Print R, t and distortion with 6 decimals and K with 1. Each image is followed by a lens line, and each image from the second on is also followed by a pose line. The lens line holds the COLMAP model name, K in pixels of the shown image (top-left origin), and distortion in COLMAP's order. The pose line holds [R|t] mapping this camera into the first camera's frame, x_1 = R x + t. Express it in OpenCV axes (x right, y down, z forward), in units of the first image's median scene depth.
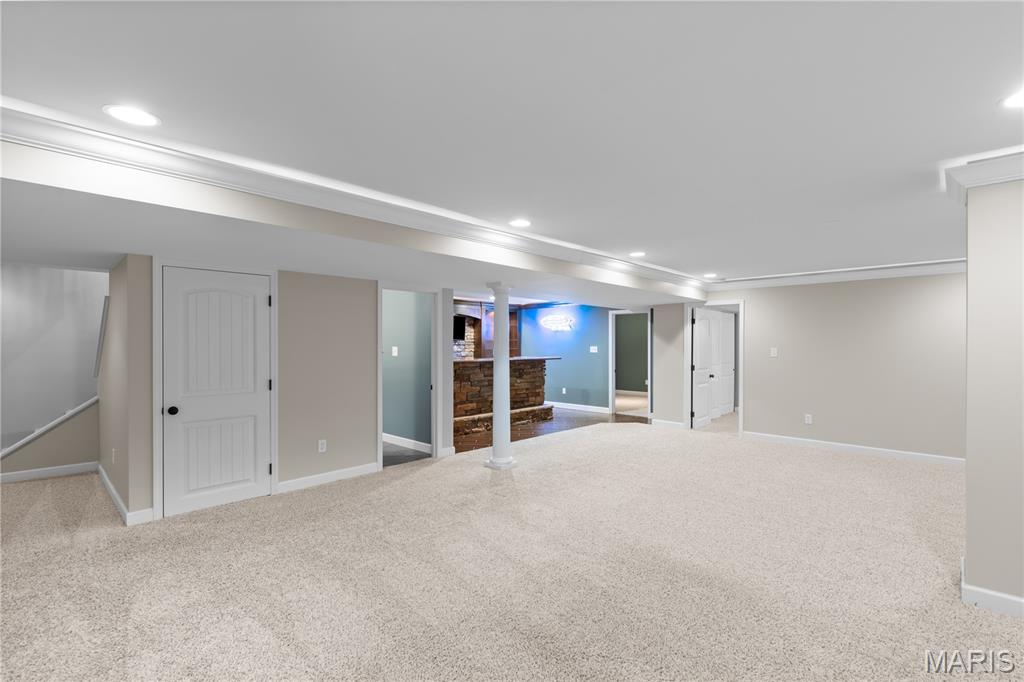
lens RADIAL K [[459.6, 0, 510.0], [0, 459.6, 342.2], [0, 0, 1]] dist [-0.003887, 0.000101]
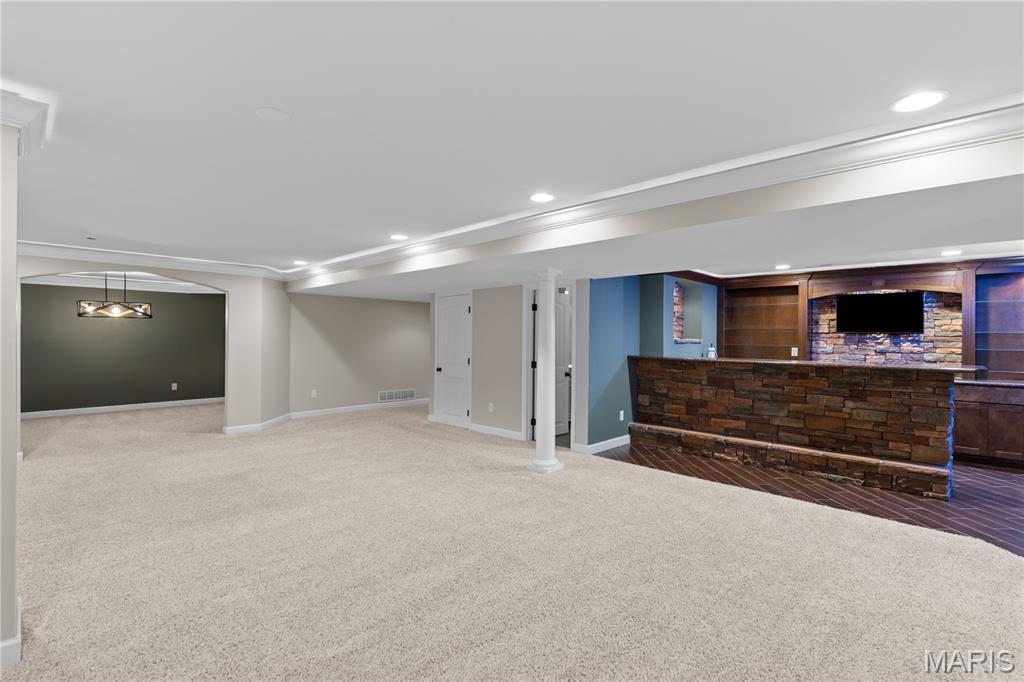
lens RADIAL K [[459.6, 0, 509.9], [0, 459.6, 339.1], [0, 0, 1]] dist [-0.003887, 0.000101]
pose [[0.013326, 0.004463, -0.999901, 0.613984], [-0.002967, 0.999986, 0.004424, 0.003857], [0.999907, 0.002908, 0.013339, 0.625110]]
